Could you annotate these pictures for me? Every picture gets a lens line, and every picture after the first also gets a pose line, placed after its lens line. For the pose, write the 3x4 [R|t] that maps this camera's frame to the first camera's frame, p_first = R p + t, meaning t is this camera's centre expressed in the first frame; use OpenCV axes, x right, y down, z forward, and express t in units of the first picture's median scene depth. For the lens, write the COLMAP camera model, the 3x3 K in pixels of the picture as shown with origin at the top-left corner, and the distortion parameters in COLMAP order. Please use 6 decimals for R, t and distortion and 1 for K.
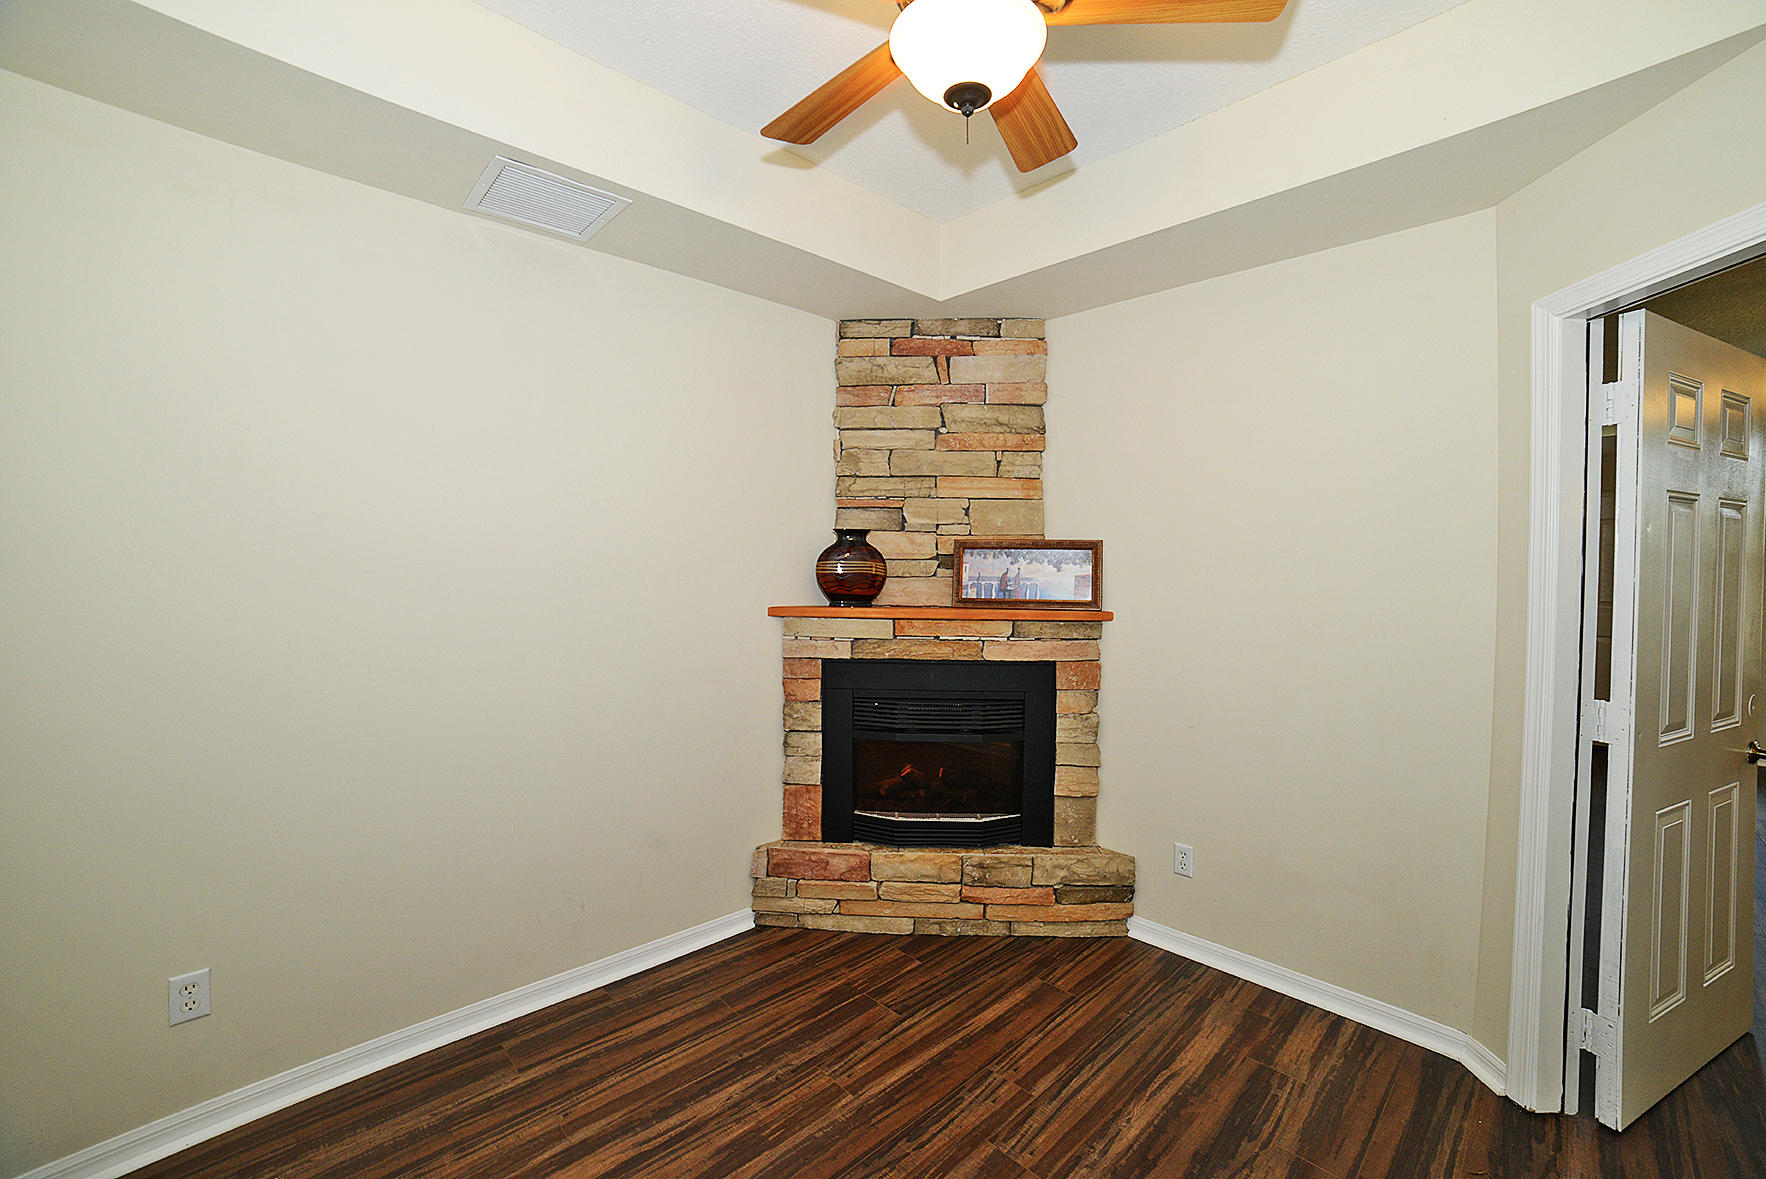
lens RADIAL K [[743.2, 0, 889.6], [0, 743.2, 573.4], [0, 0, 1]] dist [-0.093971, 0.050081]
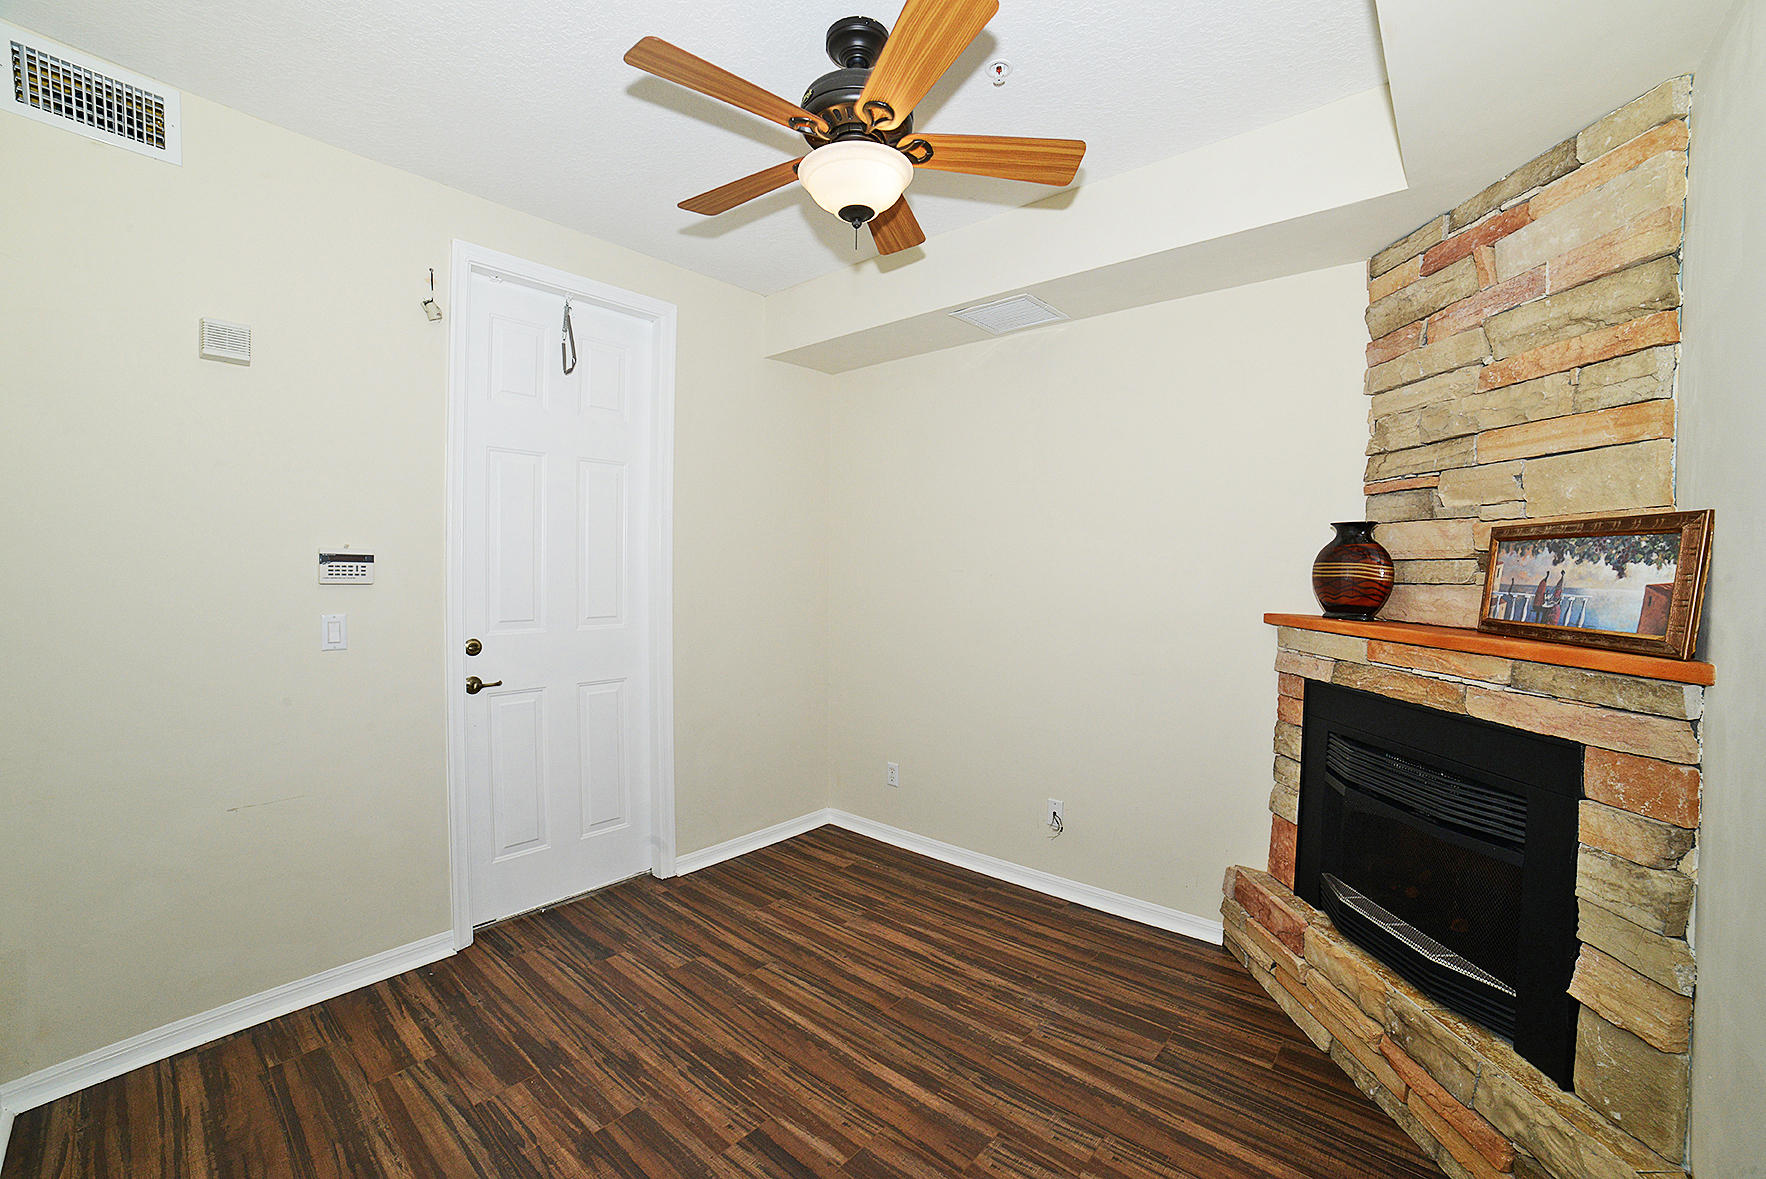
lens RADIAL K [[743.2, 0, 889.6], [0, 743.2, 573.4], [0, 0, 1]] dist [-0.093971, 0.050081]
pose [[0.103127, 0.002289, -0.994666, 0.680081], [-0.020427, 0.999791, 0.000183, 0.005241], [0.994458, 0.020300, 0.103152, 0.439208]]
